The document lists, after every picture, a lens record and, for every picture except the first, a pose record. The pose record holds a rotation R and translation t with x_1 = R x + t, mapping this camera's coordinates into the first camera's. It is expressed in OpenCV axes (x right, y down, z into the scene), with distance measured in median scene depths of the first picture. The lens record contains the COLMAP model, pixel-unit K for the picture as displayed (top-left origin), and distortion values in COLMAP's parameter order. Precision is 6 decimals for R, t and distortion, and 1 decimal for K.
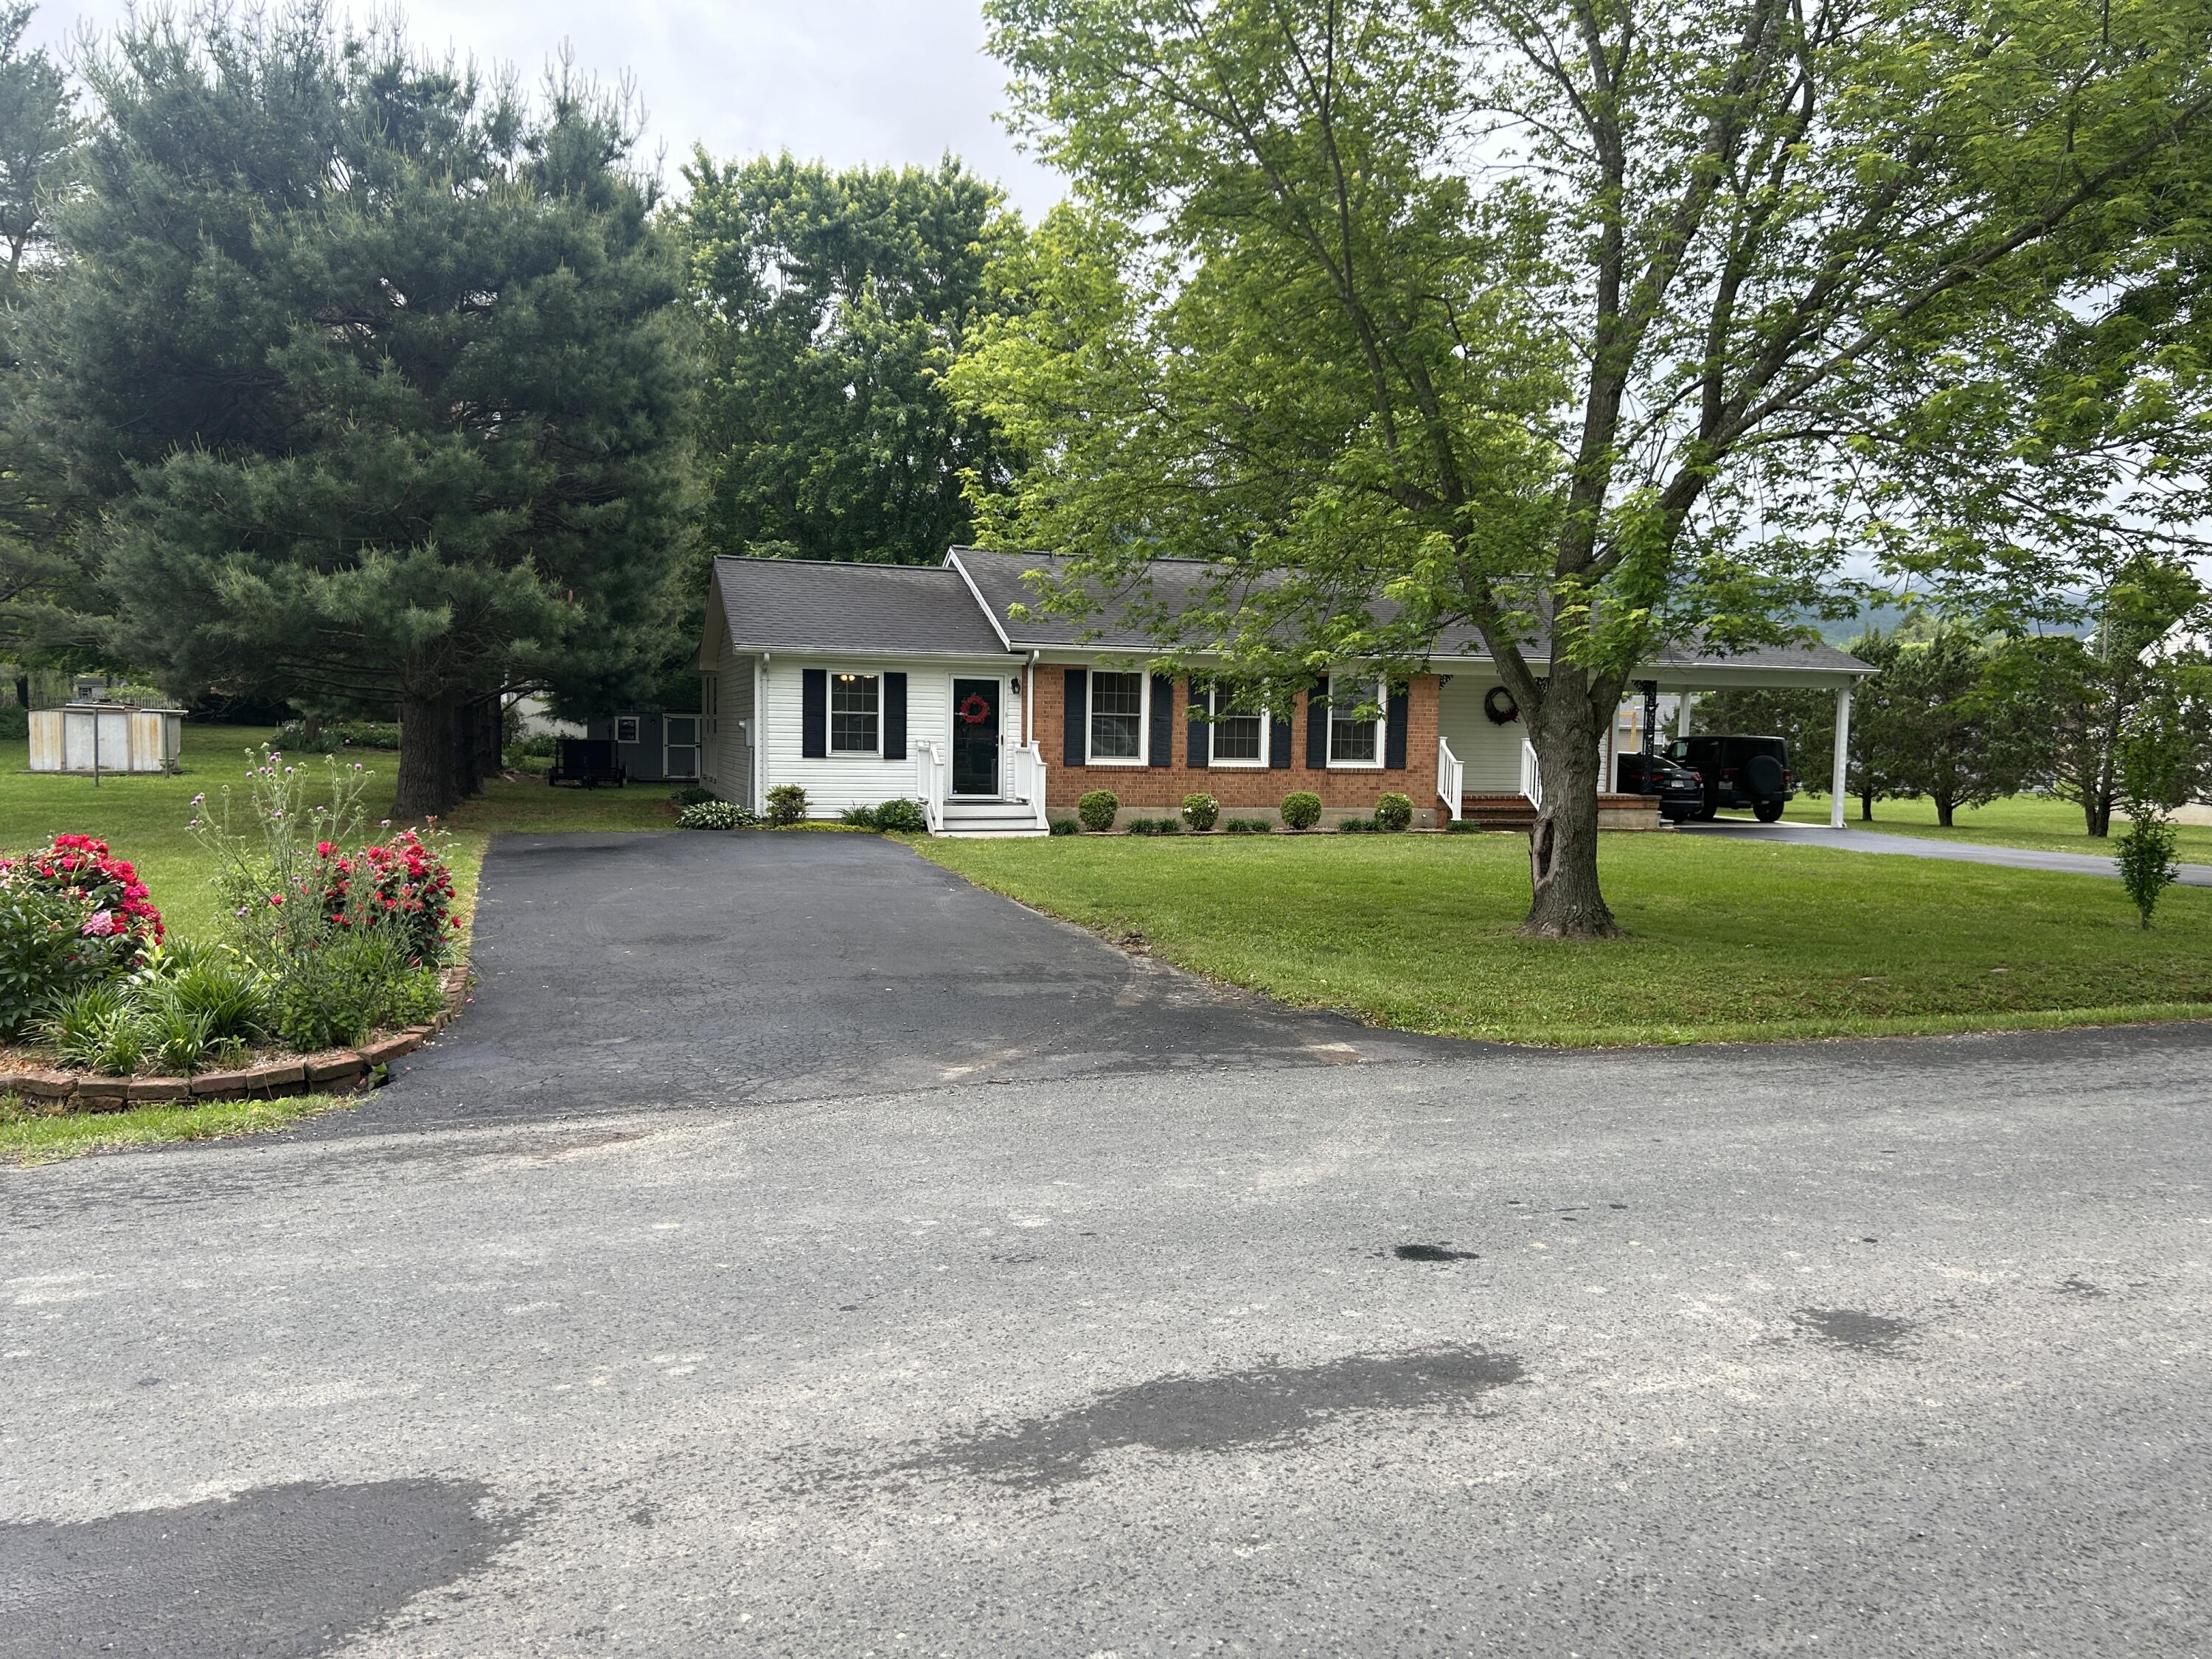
lens RADIAL K [[1689.1, 0, 1106.0], [0, 1689.1, 829.5], [0, 0, 1]] dist [0.047237, -0.048742]
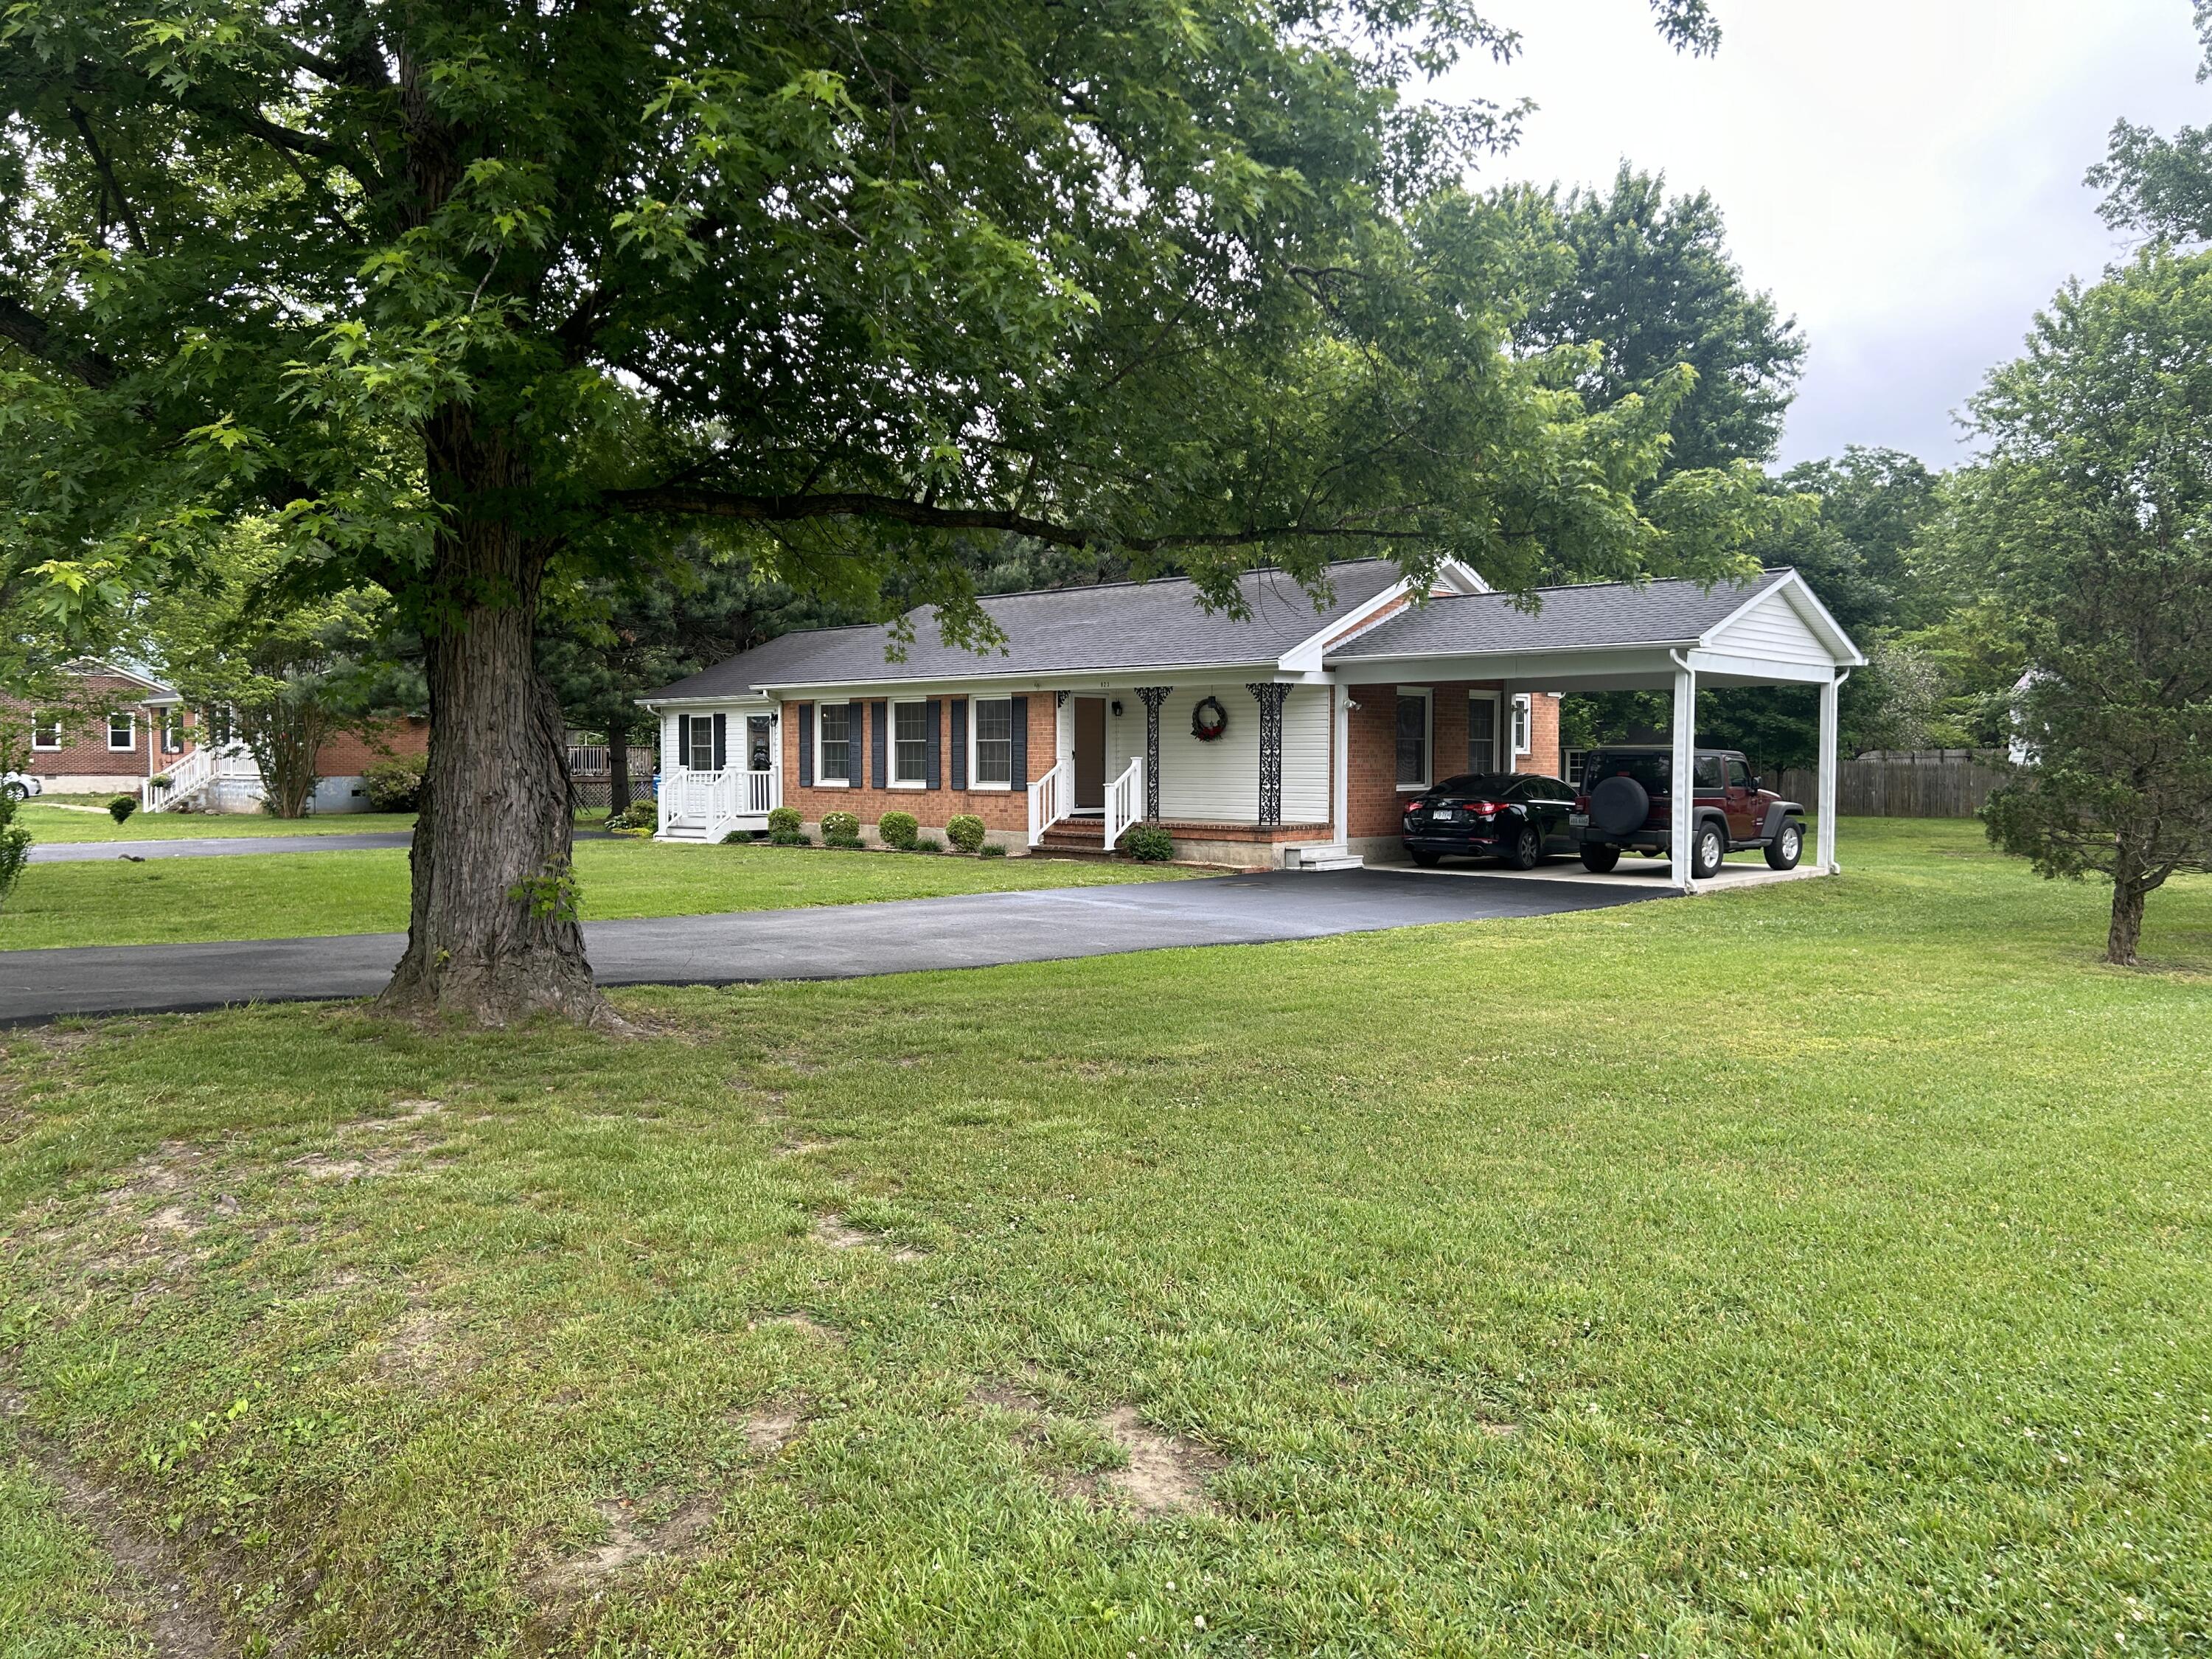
lens RADIAL K [[1677.2, 0, 1126.2], [0, 1677.2, 814.5], [0, 0, 1]] dist [0.048732, -0.051435]
pose [[0.458820, 0.009380, -0.888480, 1.151770], [-0.046395, 0.998833, -0.013414, -0.013888], [0.887317, 0.047376, 0.458720, 0.691202]]
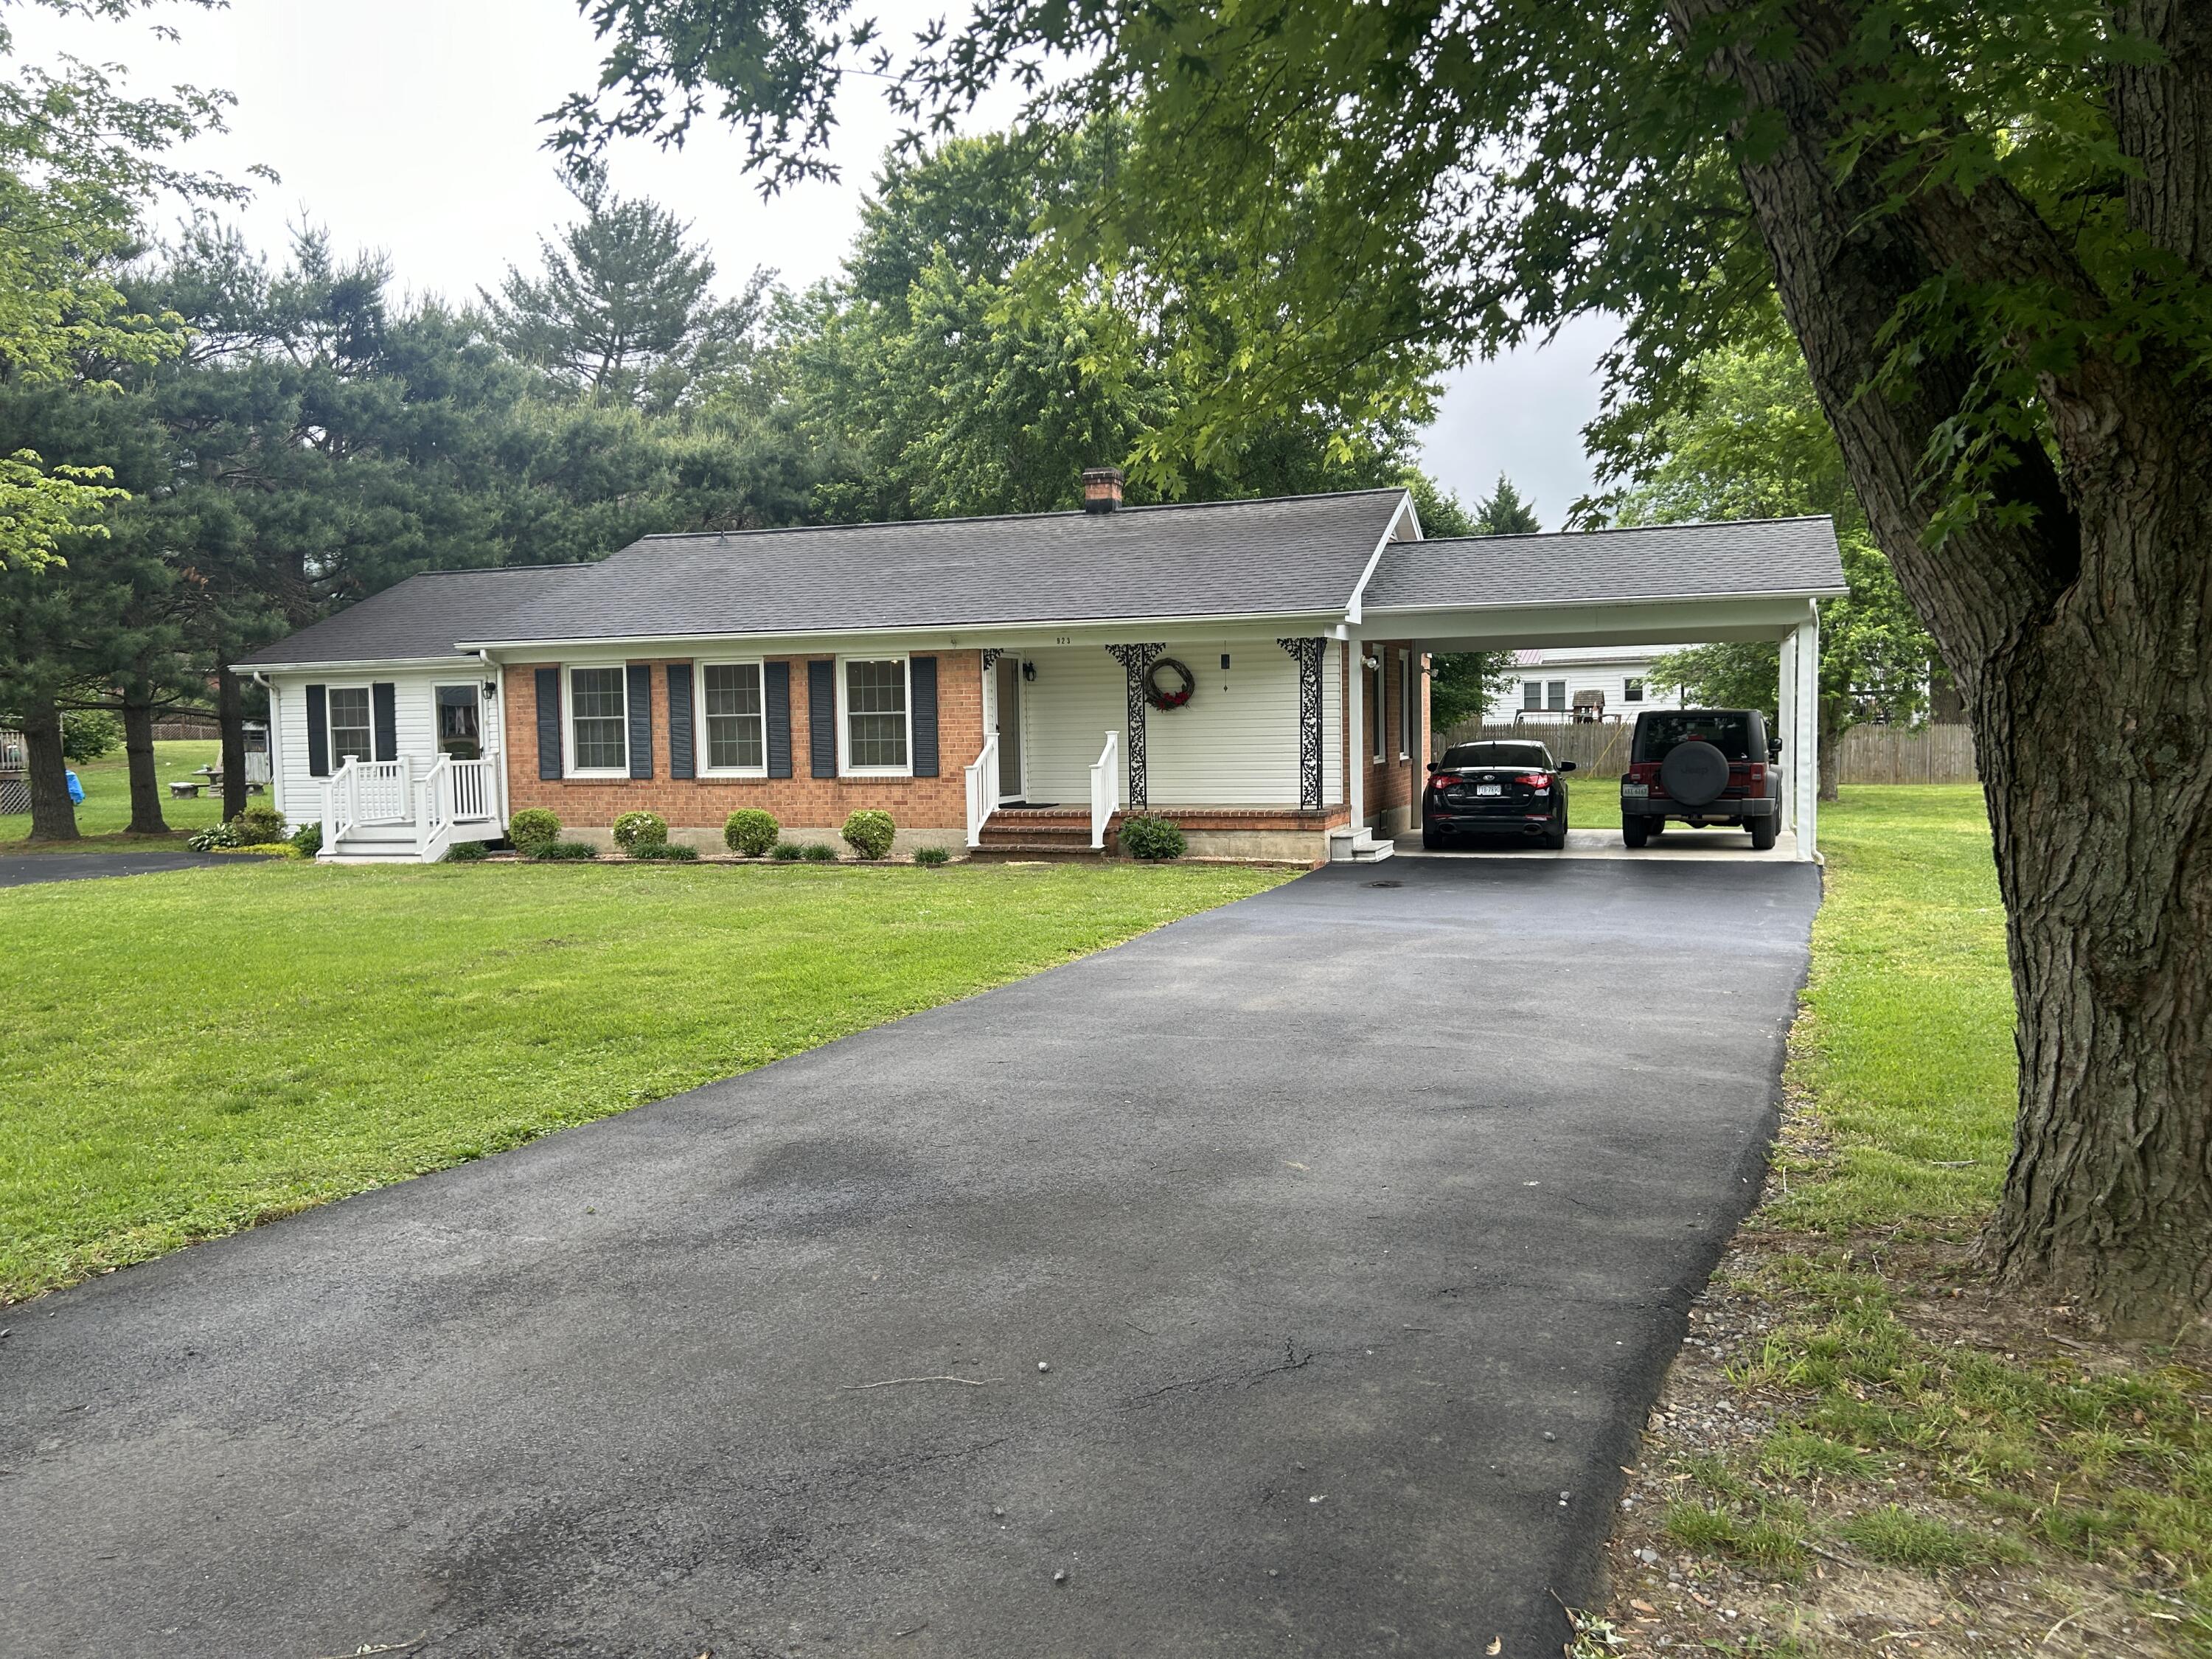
lens RADIAL K [[1677.2, 0, 1126.2], [0, 1677.2, 814.5], [0, 0, 1]] dist [0.048732, -0.051435]
pose [[0.772281, -0.001742, -0.635279, 0.788326], [-0.006511, 0.999922, -0.010657, -0.013027], [0.635248, 0.012366, 0.772209, 0.538872]]
